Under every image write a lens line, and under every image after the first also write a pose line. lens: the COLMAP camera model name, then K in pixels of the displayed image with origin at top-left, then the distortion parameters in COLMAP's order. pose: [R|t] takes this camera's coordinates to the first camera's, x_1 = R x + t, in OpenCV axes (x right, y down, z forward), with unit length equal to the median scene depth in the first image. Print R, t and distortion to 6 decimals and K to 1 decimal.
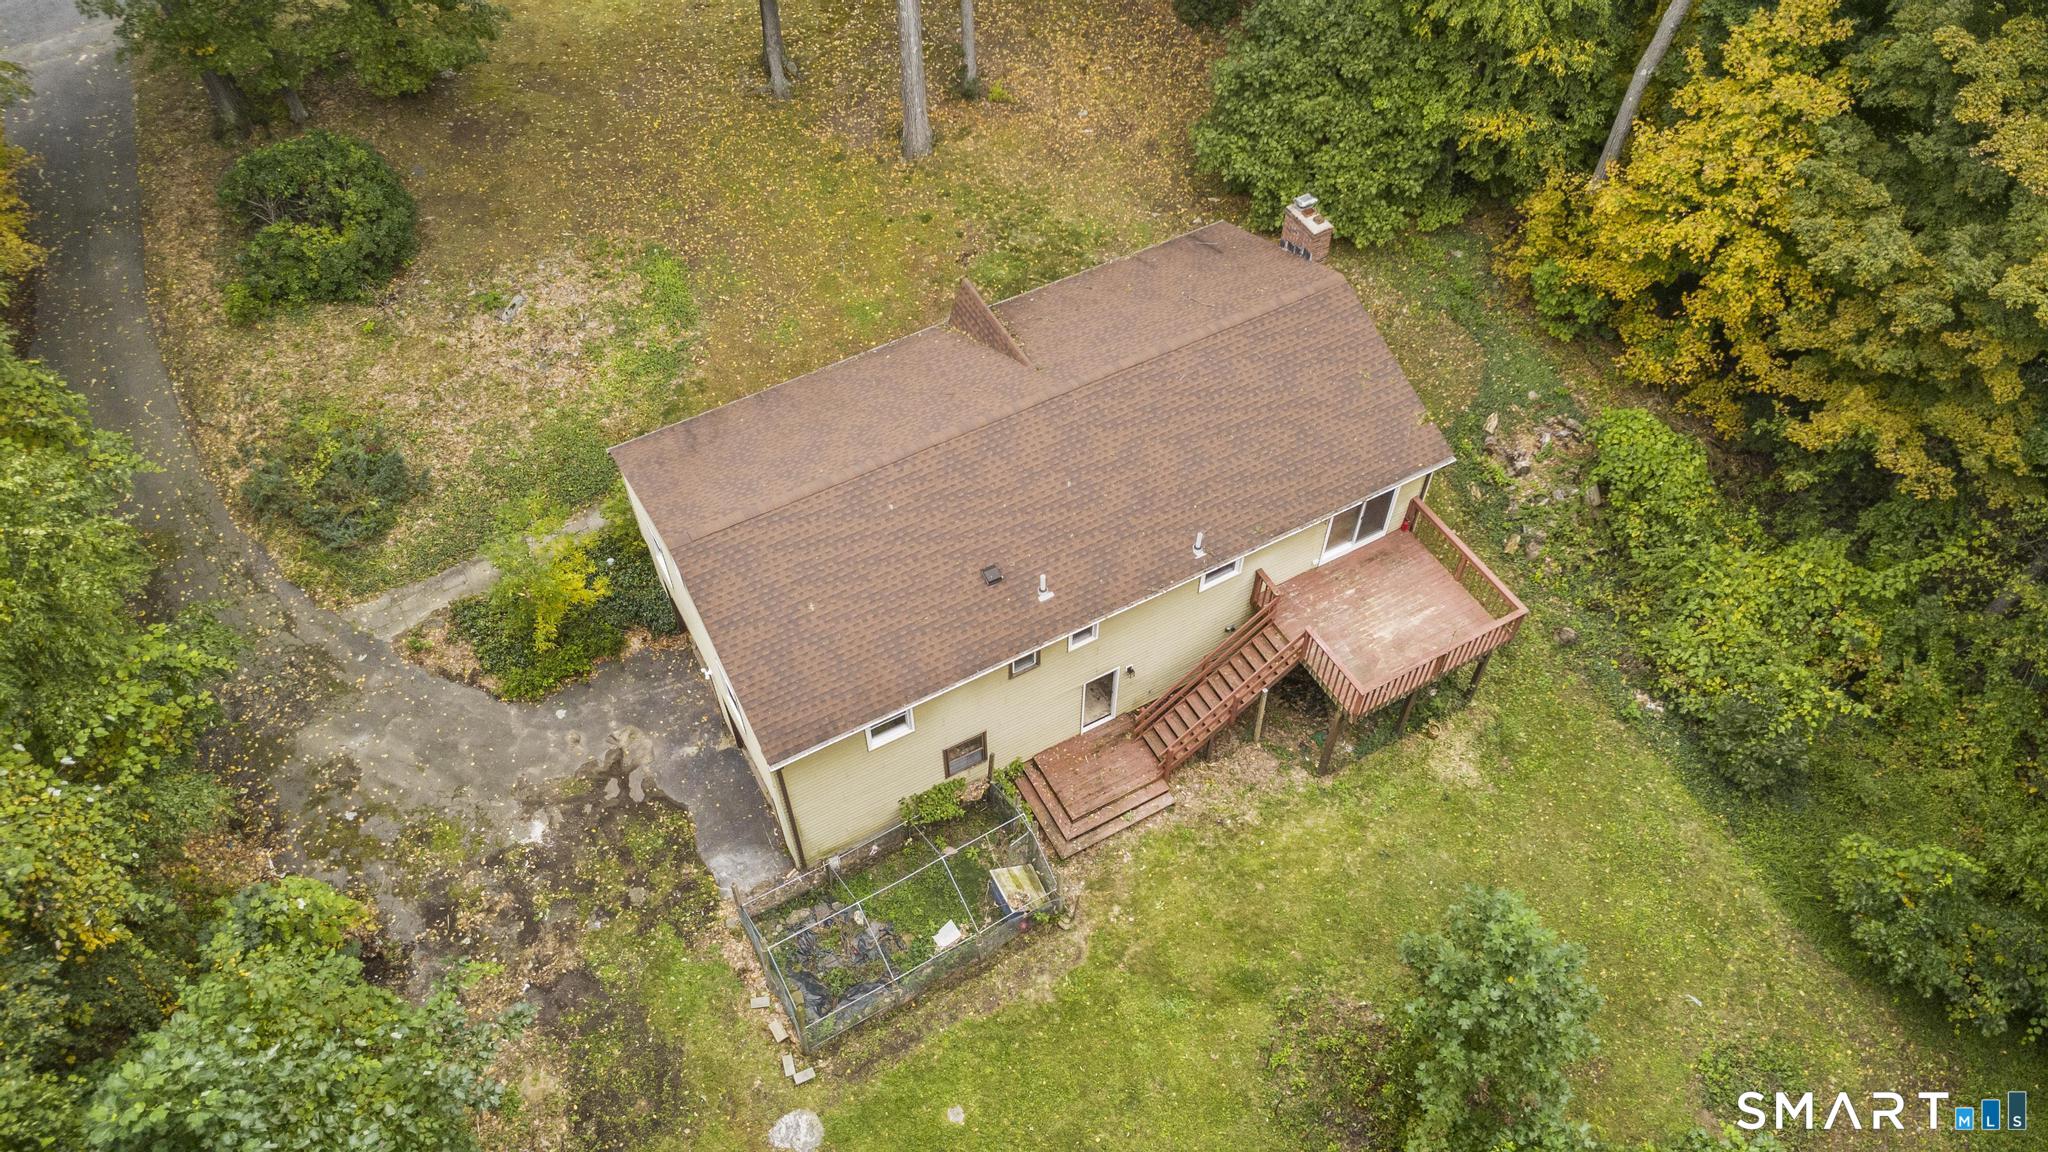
lens RADIAL K [[1430.4, 0, 1024.0], [0, 1430.4, 576.0], [0, 0, 1]] dist [0.036885, -0.043520]
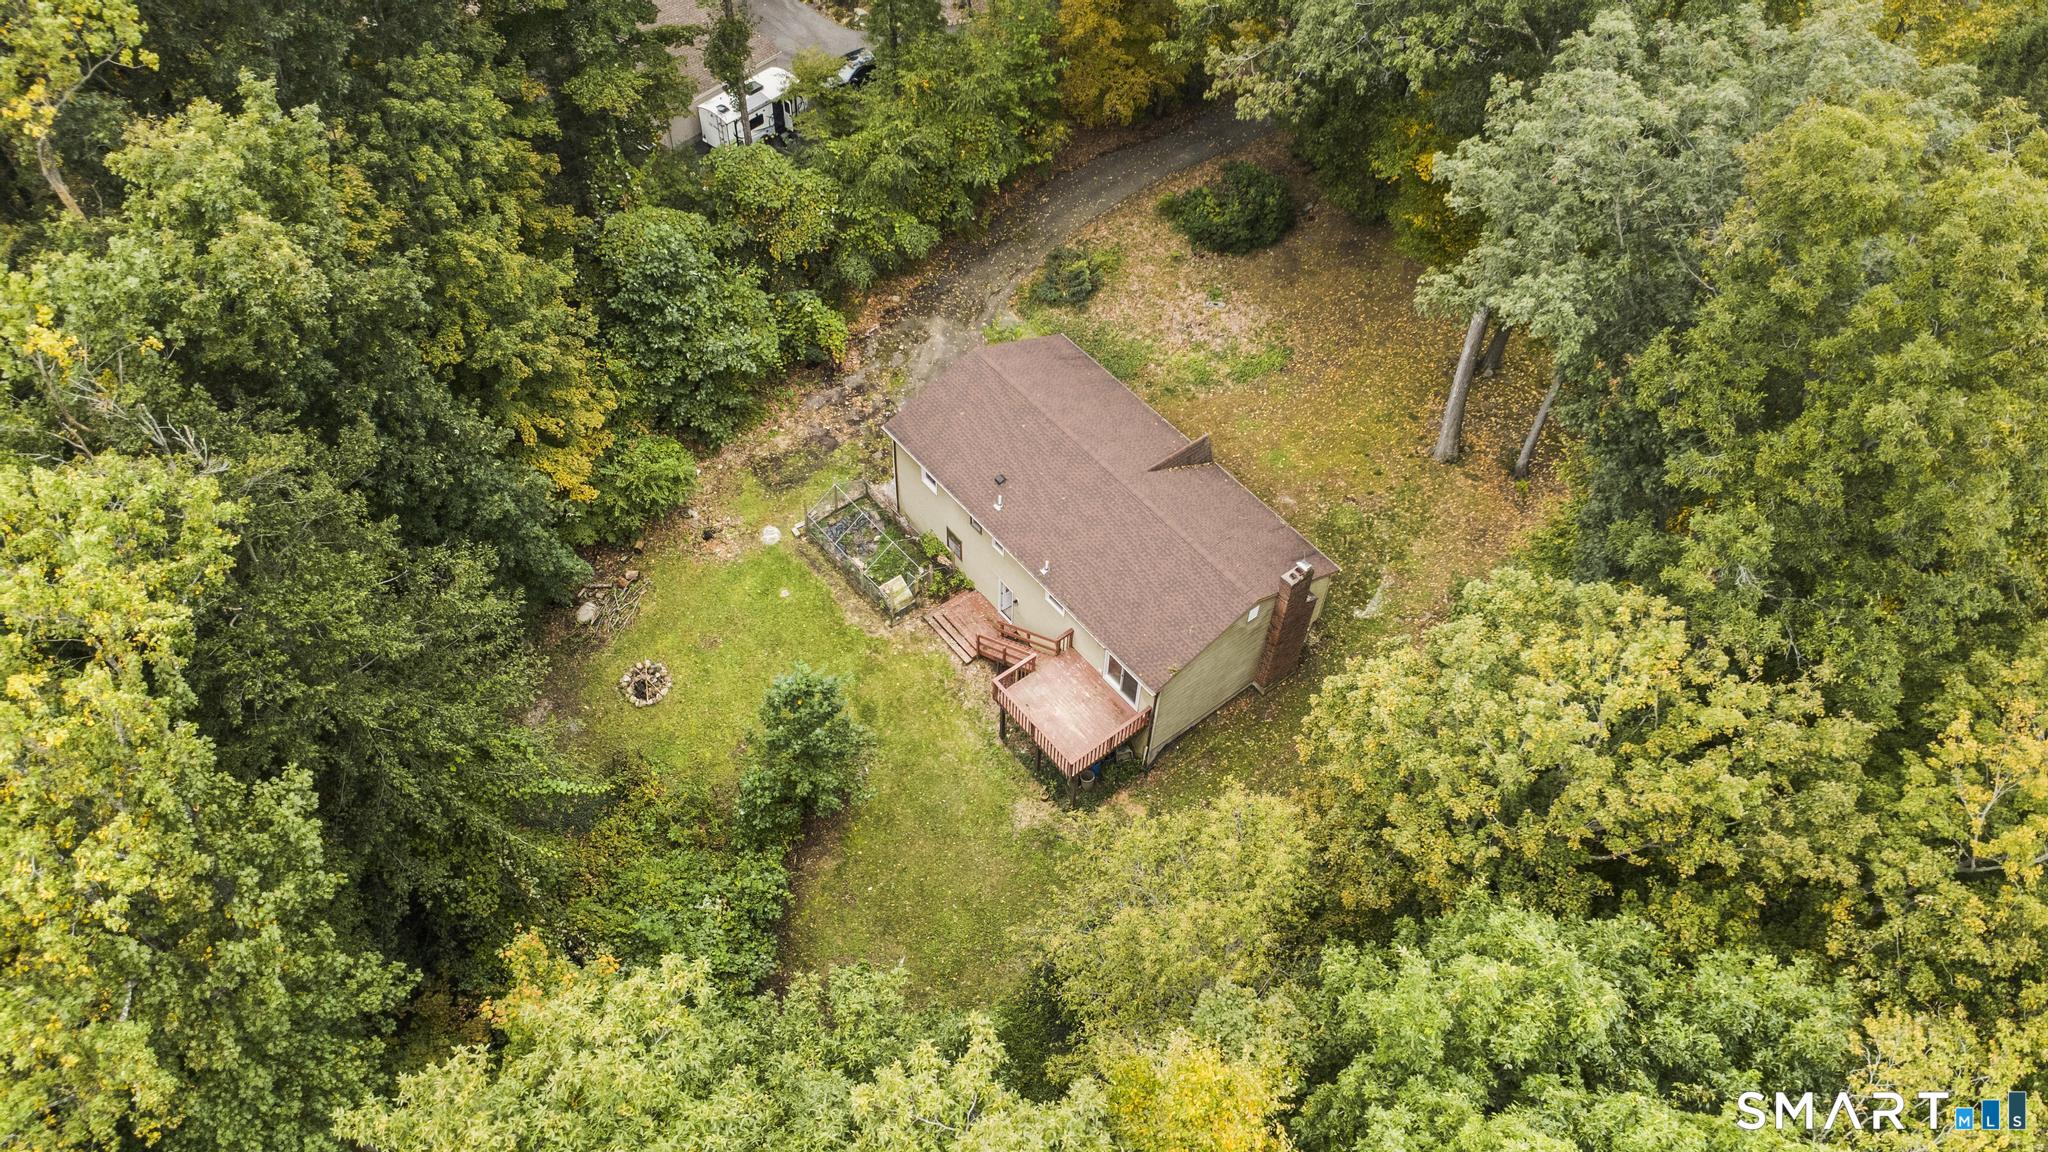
lens RADIAL K [[1430.4, 0, 1024.0], [0, 1430.4, 576.0], [0, 0, 1]] dist [0.036885, -0.043520]
pose [[0.169079, 0.768996, -0.616489, 1.097900], [-0.800732, 0.471876, 0.368999, -0.584603], [0.574665, 0.431253, 0.695544, -0.212663]]
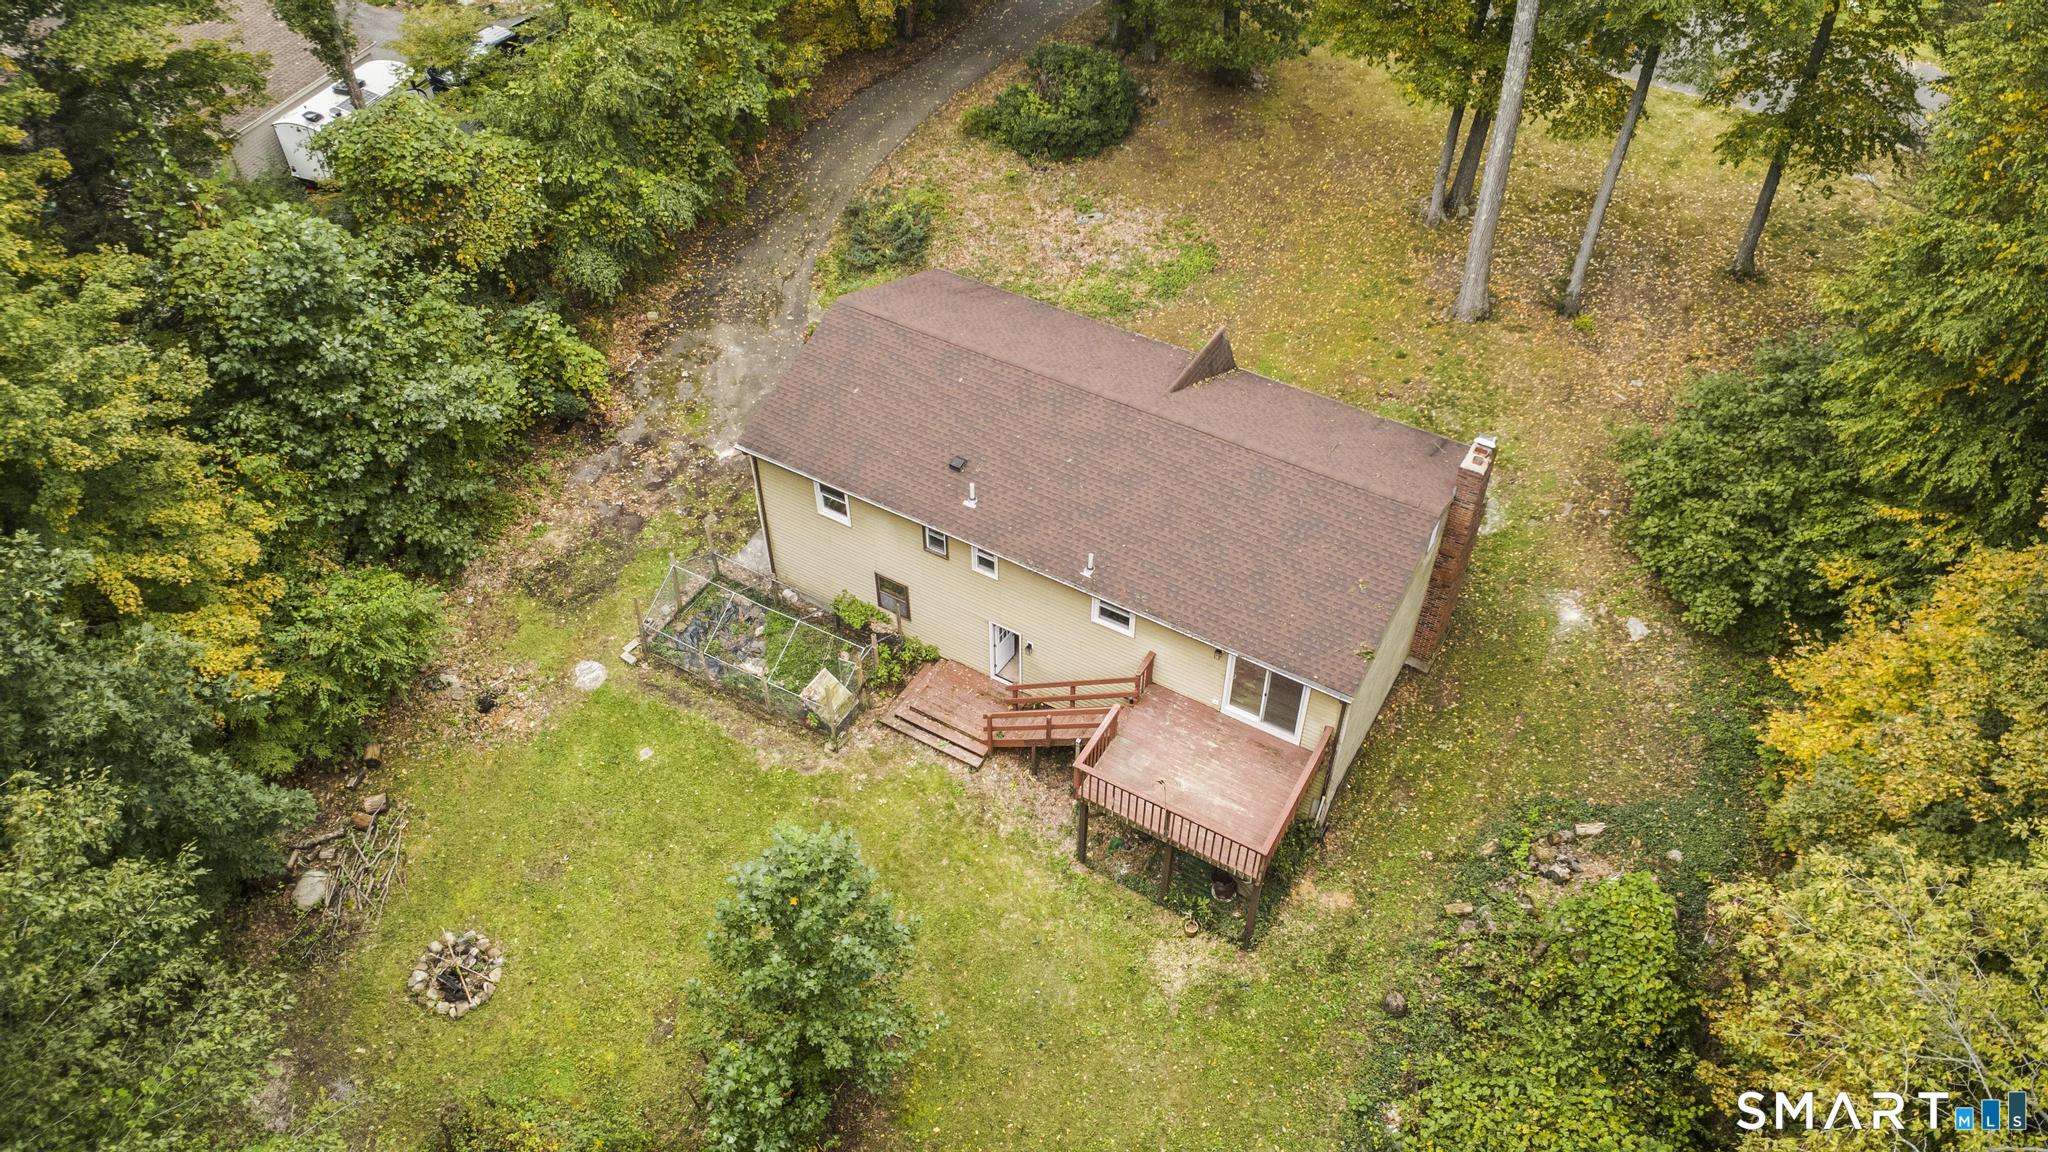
lens RADIAL K [[1430.4, 0, 1024.0], [0, 1430.4, 576.0], [0, 0, 1]] dist [0.036885, -0.043520]
pose [[0.510141, 0.609151, -0.607200, 0.687813], [-0.684742, 0.714846, 0.141855, -0.122839], [0.520466, 0.343409, 0.781784, 0.119732]]
